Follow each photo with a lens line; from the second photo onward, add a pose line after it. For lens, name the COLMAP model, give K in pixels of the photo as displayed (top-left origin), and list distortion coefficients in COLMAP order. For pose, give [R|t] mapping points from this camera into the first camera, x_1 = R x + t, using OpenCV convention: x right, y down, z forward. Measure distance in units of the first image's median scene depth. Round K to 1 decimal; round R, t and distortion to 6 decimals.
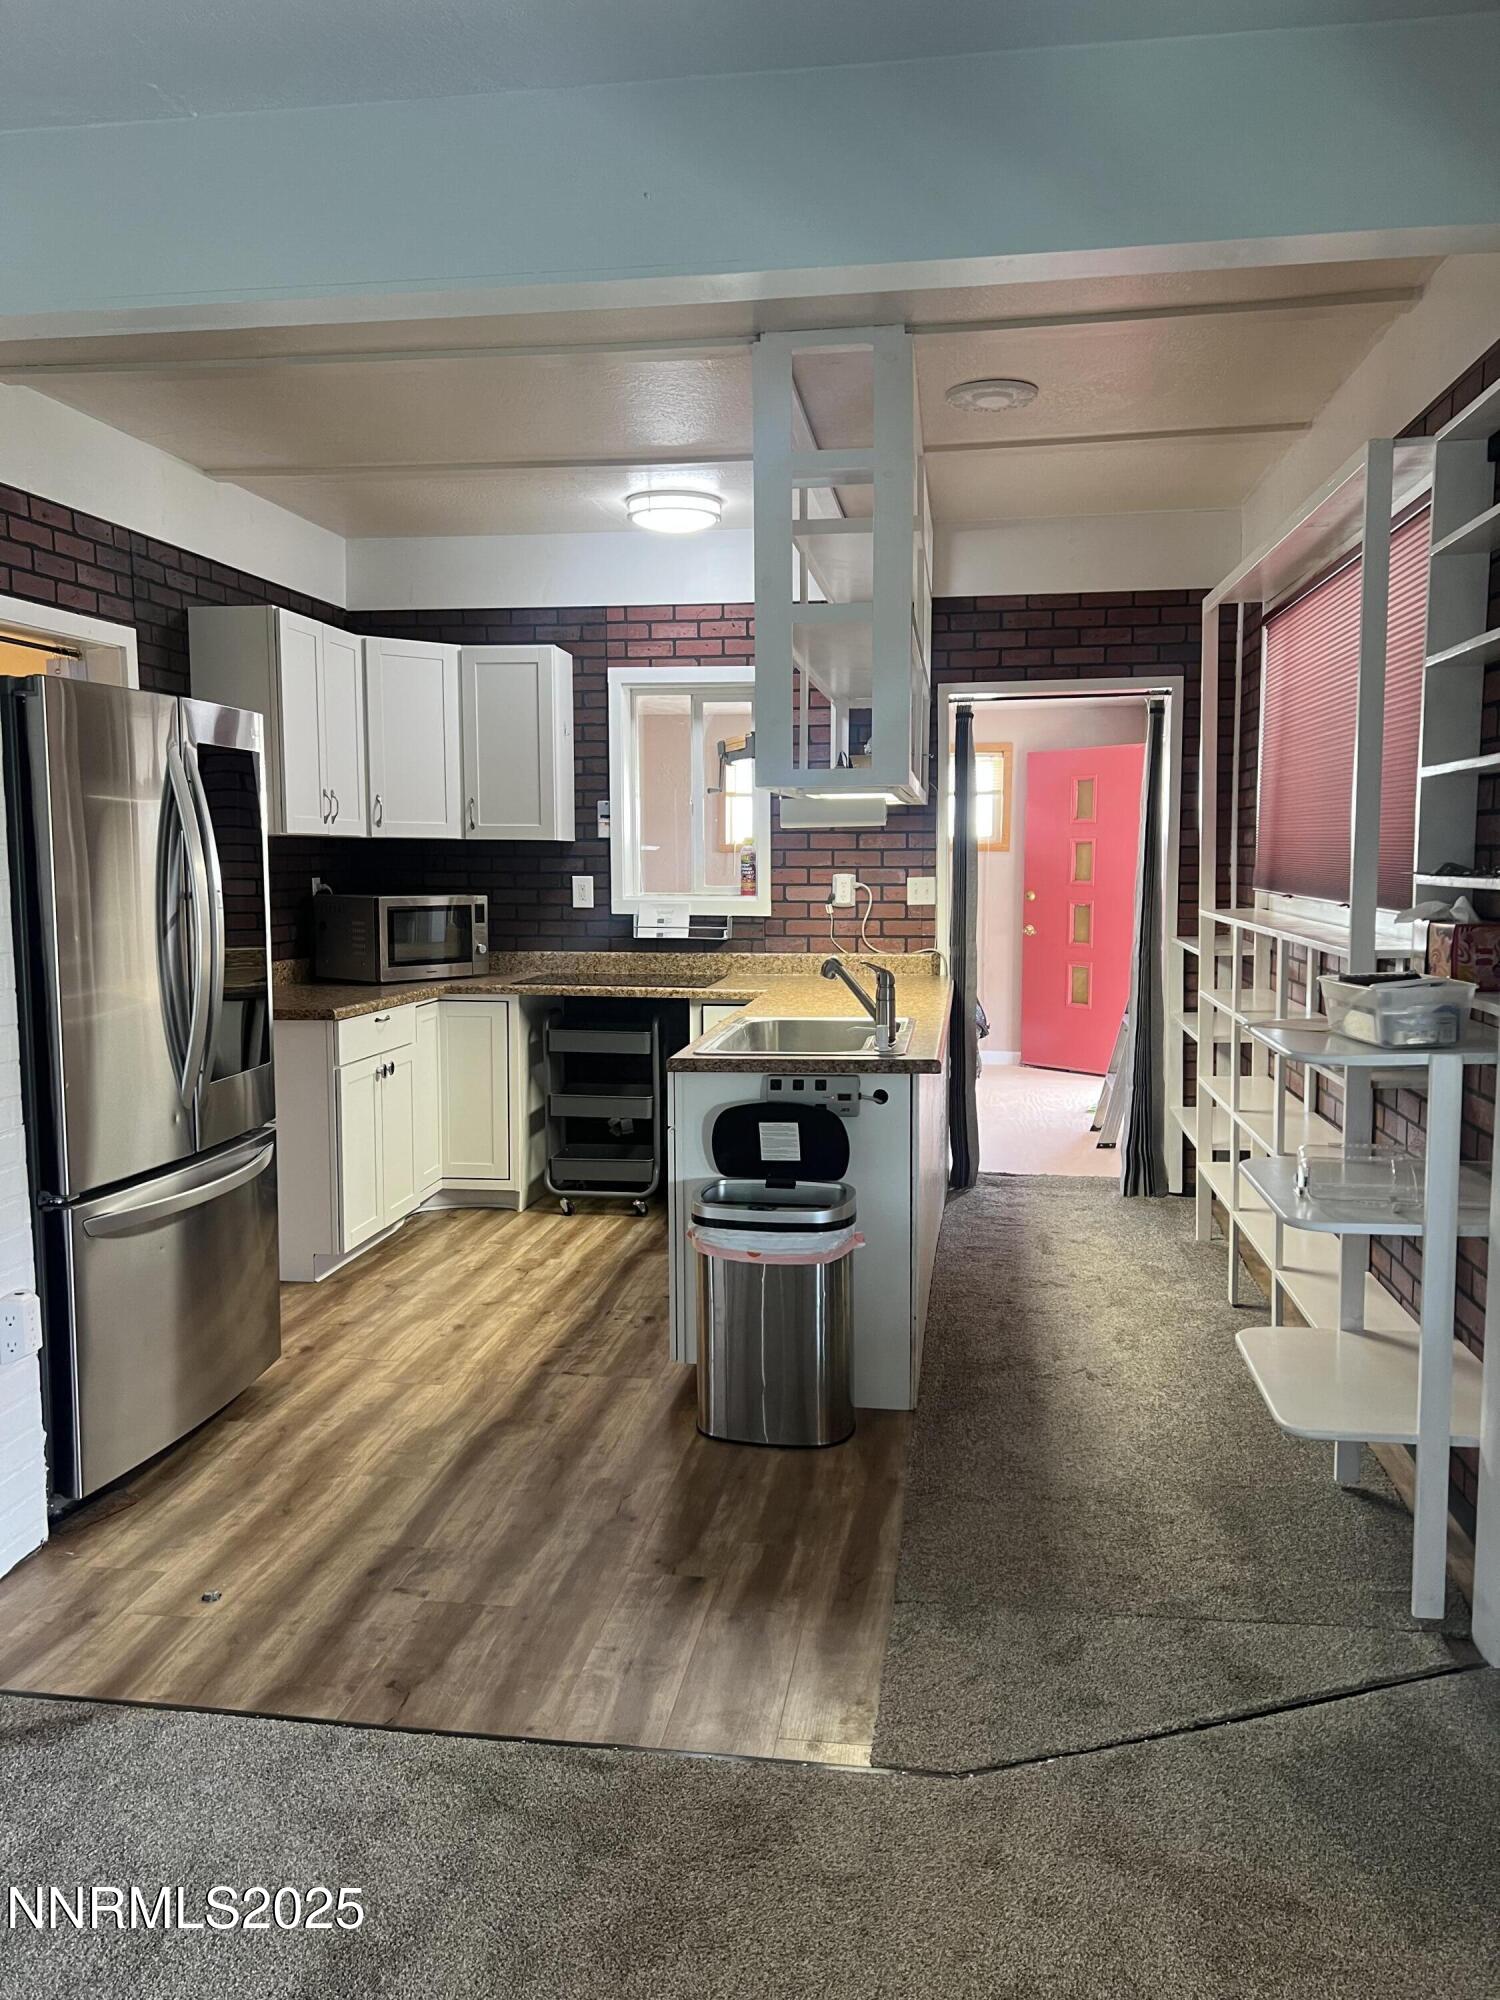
lens RADIAL K [[1475.5, 0, 749.1], [0, 1475.5, 1007.0], [0, 0, 1]] dist [0.068817, -0.121157]
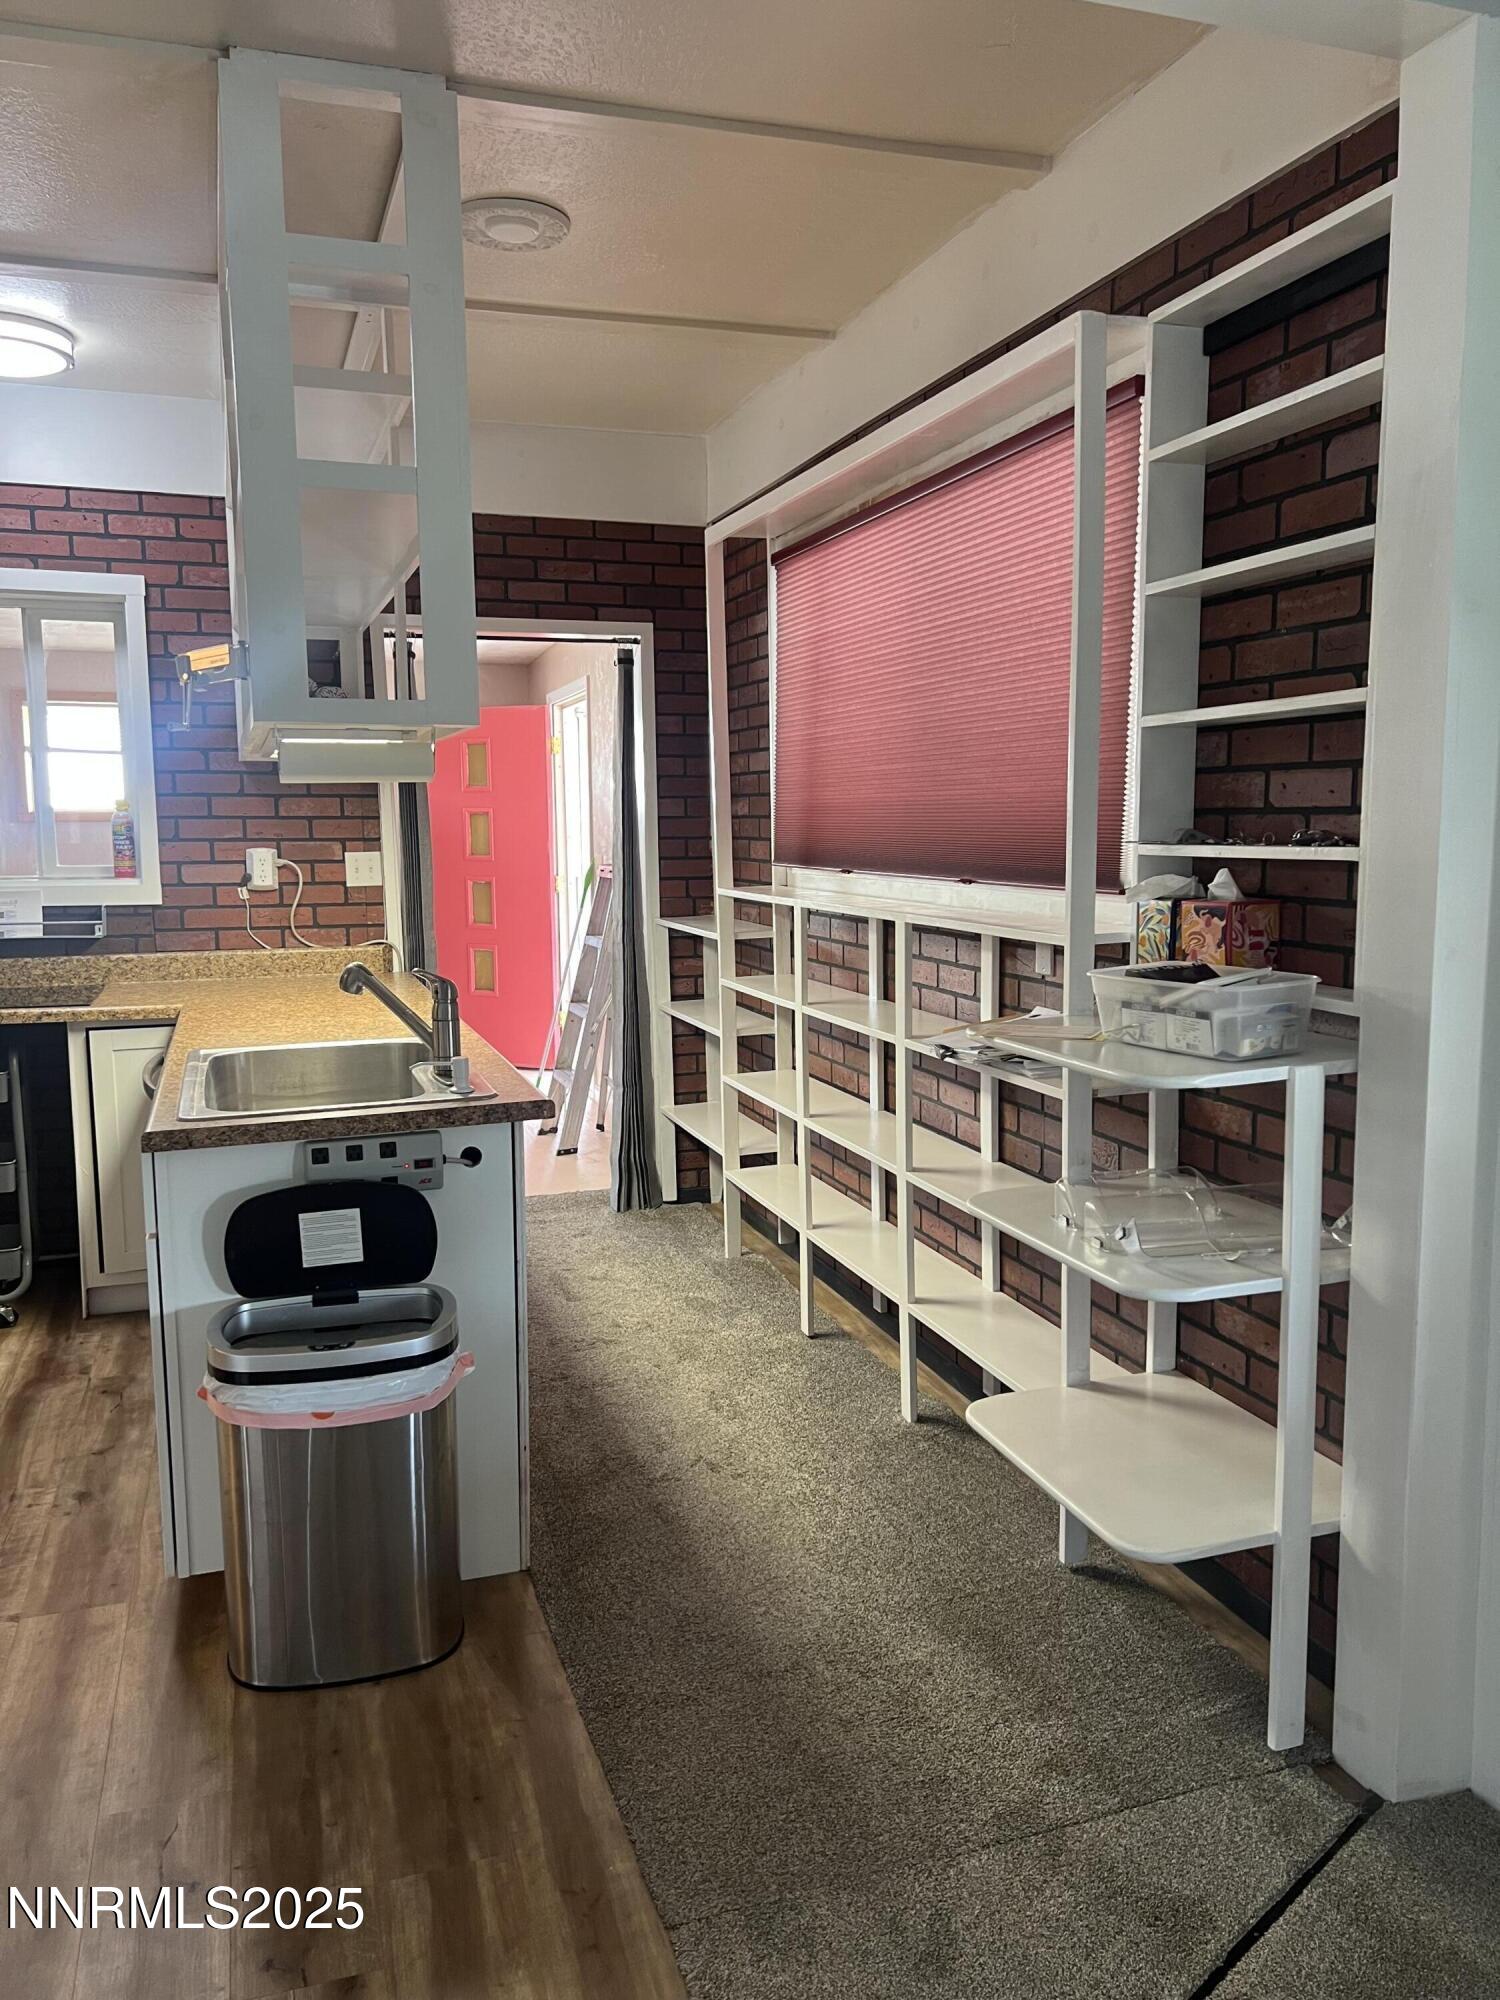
lens RADIAL K [[1475.5, 0, 749.1], [0, 1475.5, 1007.0], [0, 0, 1]] dist [0.068817, -0.121157]
pose [[0.888628, -0.058683, 0.454858, -0.101845], [0.050491, 0.998269, 0.030149, -0.024331], [-0.455840, -0.003826, 0.890053, 0.259716]]
